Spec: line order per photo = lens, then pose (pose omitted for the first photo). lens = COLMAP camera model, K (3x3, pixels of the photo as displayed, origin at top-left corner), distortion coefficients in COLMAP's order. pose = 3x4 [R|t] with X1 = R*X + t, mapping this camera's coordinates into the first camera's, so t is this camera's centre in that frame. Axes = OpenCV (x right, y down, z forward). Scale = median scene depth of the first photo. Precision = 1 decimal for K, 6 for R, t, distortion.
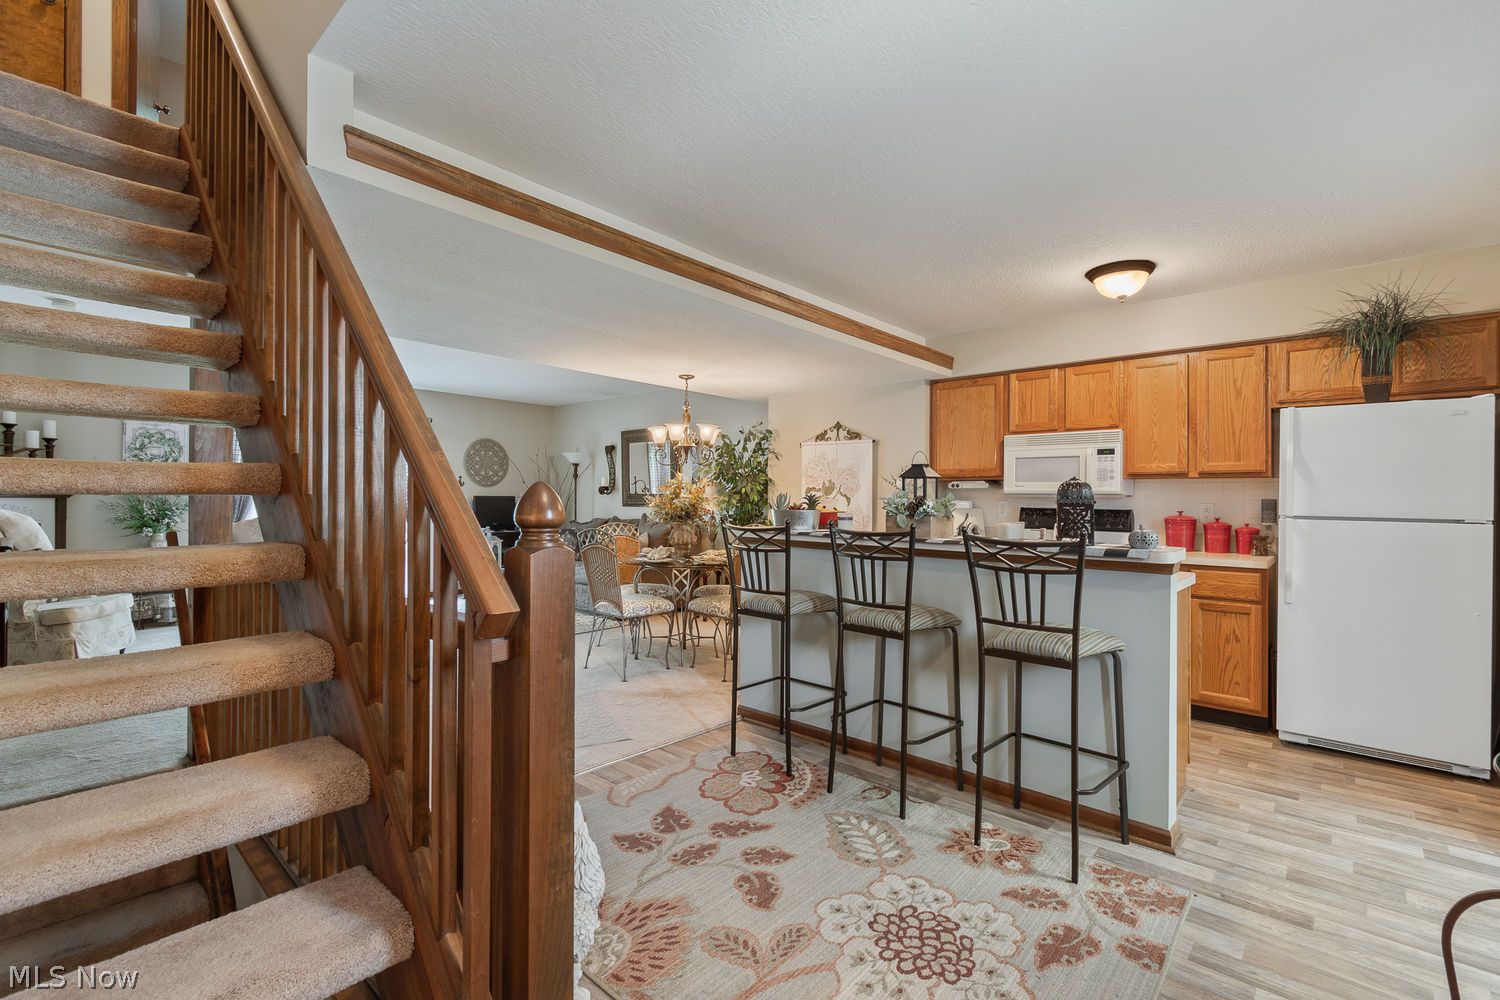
lens RADIAL K [[676.7, 0, 772.2], [0, 676.7, 491.4], [0, 0, 1]] dist [0.000672, -0.001624]
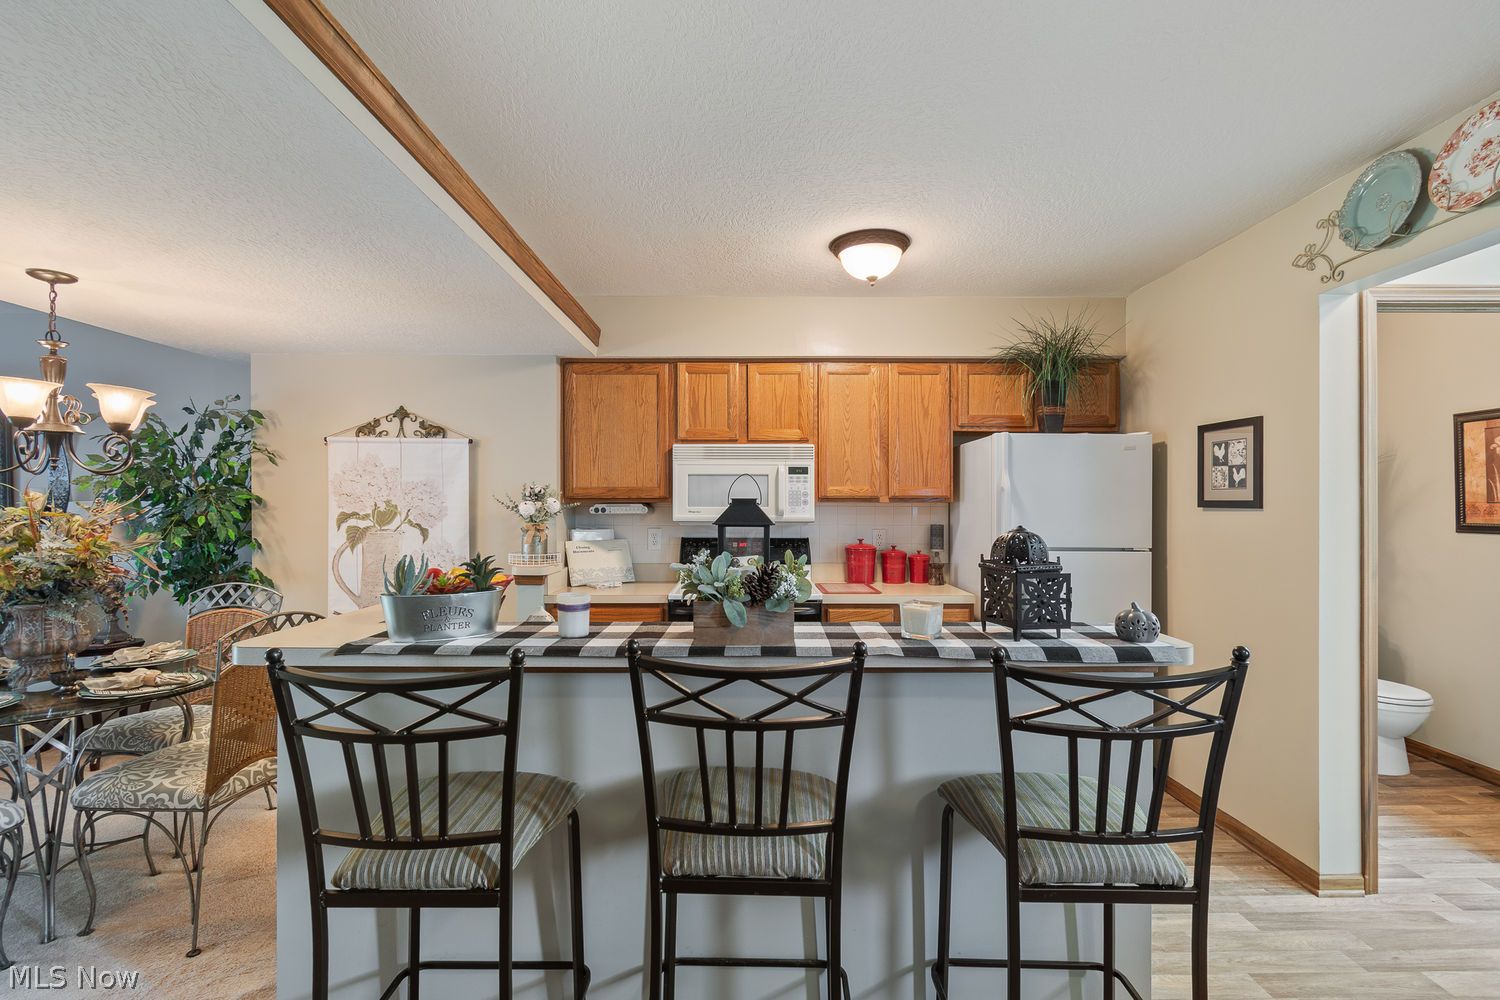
lens RADIAL K [[676.7, 0, 770.7], [0, 676.7, 503.4], [0, 0, 1]] dist [0.000672, -0.001624]
pose [[0.749328, -0.008199, 0.662148, -0.090362], [-0.000989, 0.999908, 0.013502, -0.034326], [-0.662198, -0.010772, 0.749251, 0.464694]]
